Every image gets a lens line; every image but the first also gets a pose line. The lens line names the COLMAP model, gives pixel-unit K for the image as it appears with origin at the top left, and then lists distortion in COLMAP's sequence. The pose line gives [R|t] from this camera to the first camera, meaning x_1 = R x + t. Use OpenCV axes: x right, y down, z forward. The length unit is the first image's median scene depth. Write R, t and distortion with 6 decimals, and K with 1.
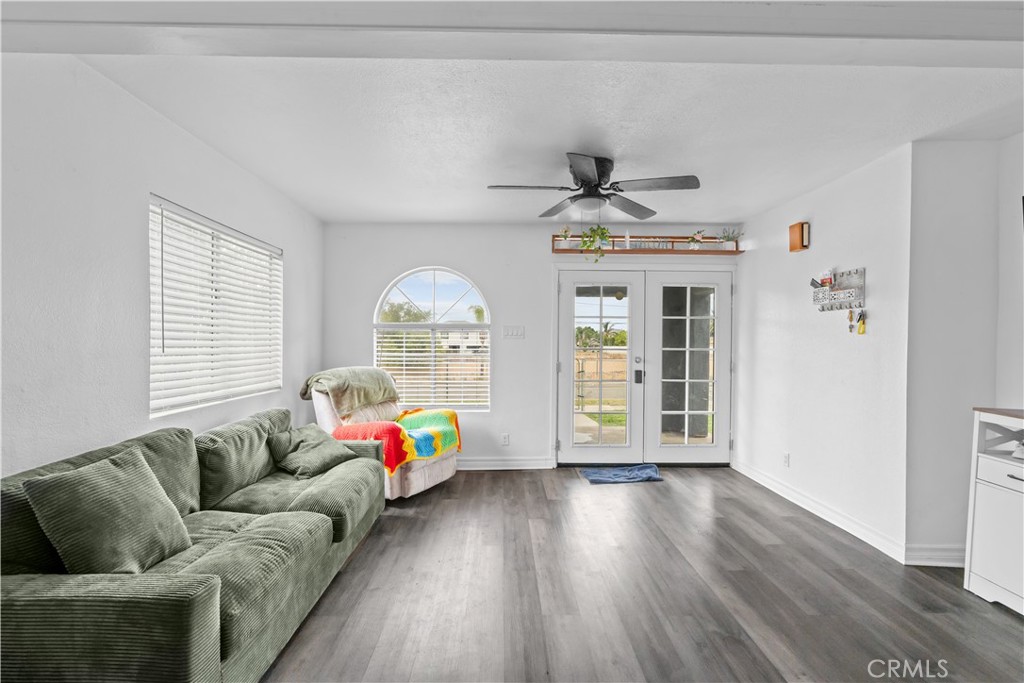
lens RADIAL K [[466.8, 0, 509.5], [0, 466.8, 341.5], [0, 0, 1]] dist [0.001243, 0.000246]
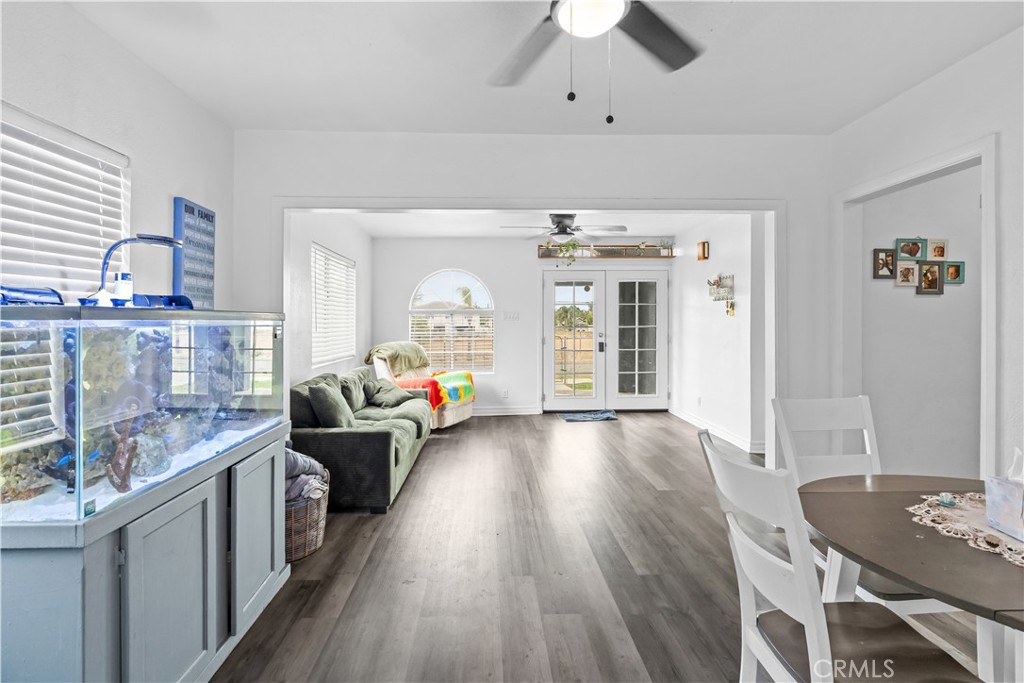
lens RADIAL K [[466.8, 0, 496.1], [0, 466.8, 326.3], [0, 0, 1]] dist [0.001243, 0.000246]
pose [[0.999941, -0.010226, 0.003714, -0.046087], [0.010191, 0.999904, 0.009405, -0.002910], [-0.003810, -0.009366, 0.999949, -0.442644]]
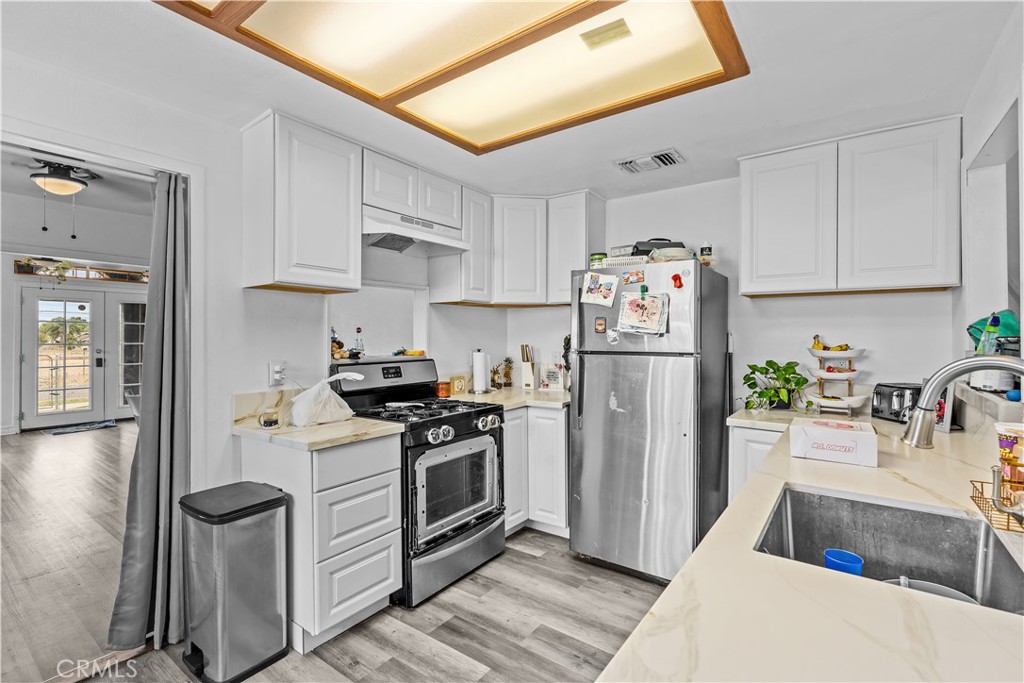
lens RADIAL K [[466.8, 0, 512.0], [0, 466.8, 340.9], [0, 0, 1]] dist [0.001243, 0.000246]
pose [[0.607063, -0.005314, 0.794636, -0.126665], [-0.001037, 0.999971, 0.007479, -0.007941], [-0.794653, -0.005364, 0.607040, -1.109175]]
